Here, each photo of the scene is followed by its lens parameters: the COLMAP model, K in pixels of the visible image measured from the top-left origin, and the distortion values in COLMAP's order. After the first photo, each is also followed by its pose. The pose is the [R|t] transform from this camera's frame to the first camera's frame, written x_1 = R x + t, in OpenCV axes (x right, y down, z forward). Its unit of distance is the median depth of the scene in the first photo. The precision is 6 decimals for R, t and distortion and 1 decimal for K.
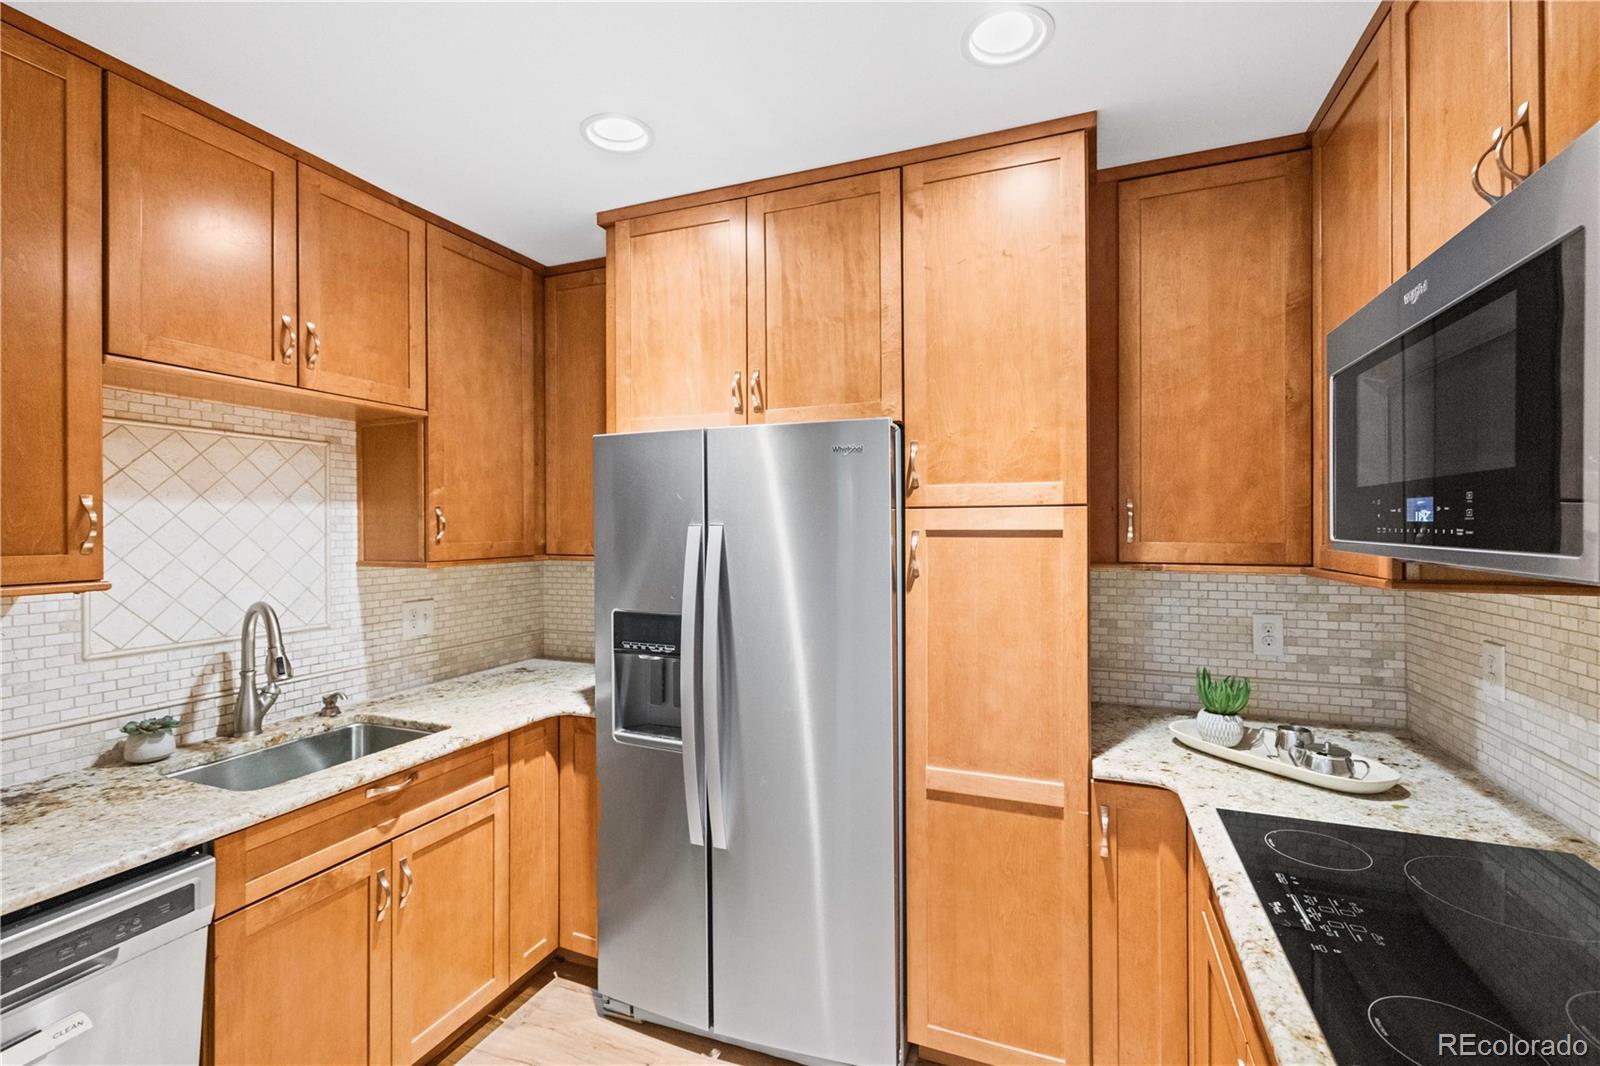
lens RADIAL K [[682.0, 0, 802.3], [0, 682.0, 527.0], [0, 0, 1]] dist [-0.000231, 0.000102]
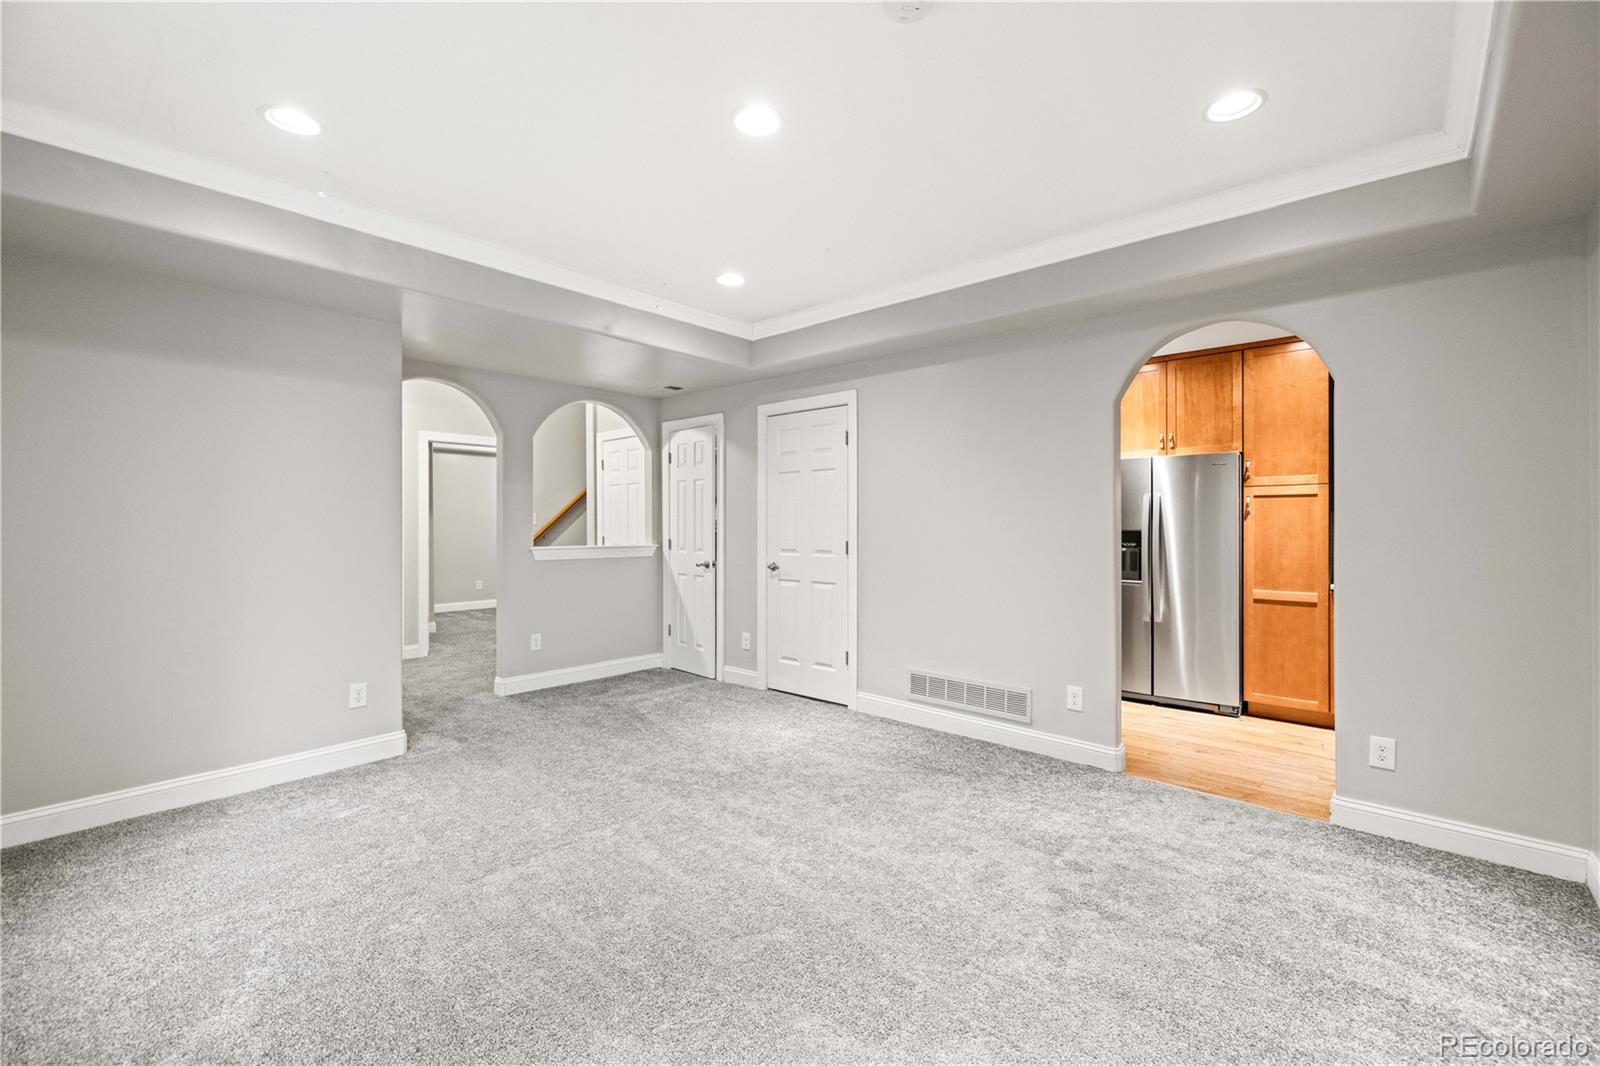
lens RADIAL K [[682.0, 0, 798.4], [0, 682.0, 529.4], [0, 0, 1]] dist [-0.000231, 0.000102]
pose [[0.940933, 0.005217, -0.338553, -0.543742], [-0.005757, 0.999983, -0.000590, 0.140679], [0.338544, 0.002504, 0.940947, -1.923658]]
